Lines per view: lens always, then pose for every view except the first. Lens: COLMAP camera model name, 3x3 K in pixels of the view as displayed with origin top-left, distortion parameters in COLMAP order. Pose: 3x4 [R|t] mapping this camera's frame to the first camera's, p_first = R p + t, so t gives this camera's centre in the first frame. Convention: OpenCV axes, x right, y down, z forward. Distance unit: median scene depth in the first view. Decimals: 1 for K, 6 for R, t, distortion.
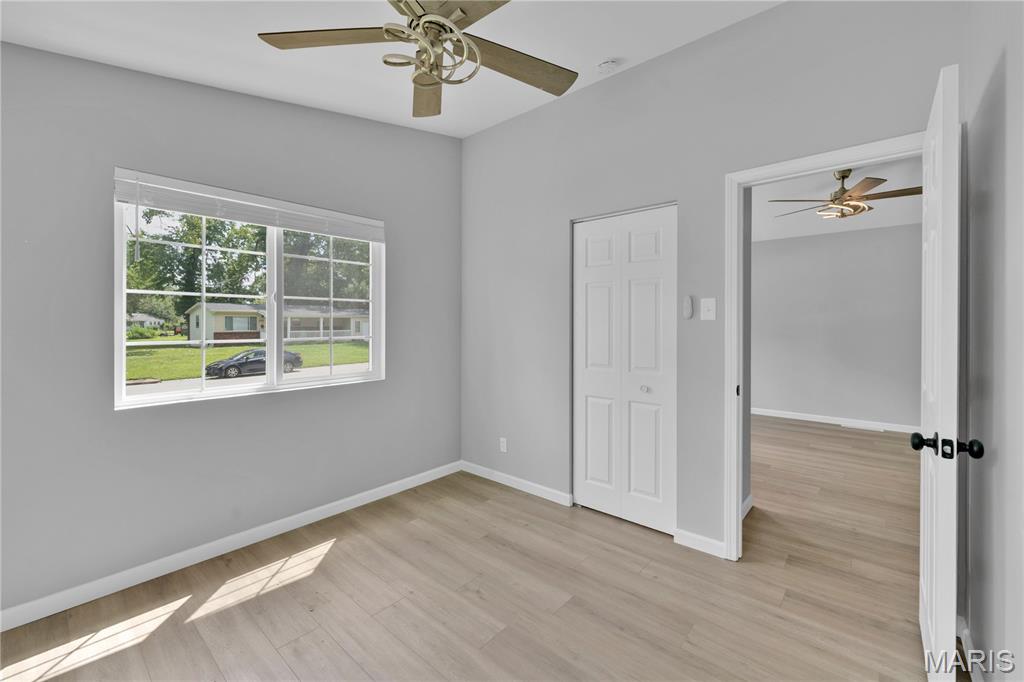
lens RADIAL K [[425.9, 0, 507.1], [0, 425.9, 325.1], [0, 0, 1]] dist [0.001800, -0.001139]
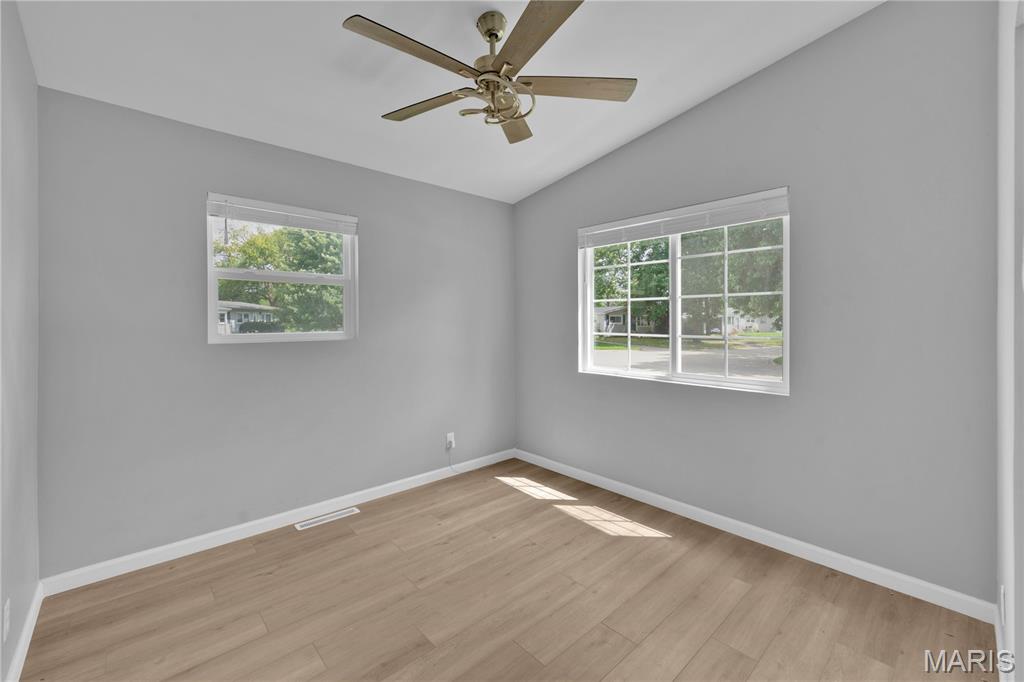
lens RADIAL K [[425.9, 0, 506.8], [0, 425.9, 316.3], [0, 0, 1]] dist [0.001800, -0.001139]
pose [[-0.118726, -0.006503, -0.992906, 0.672493], [-0.001783, 0.999978, -0.006336, -0.009531], [0.992925, 0.001018, -0.118735, 0.772679]]
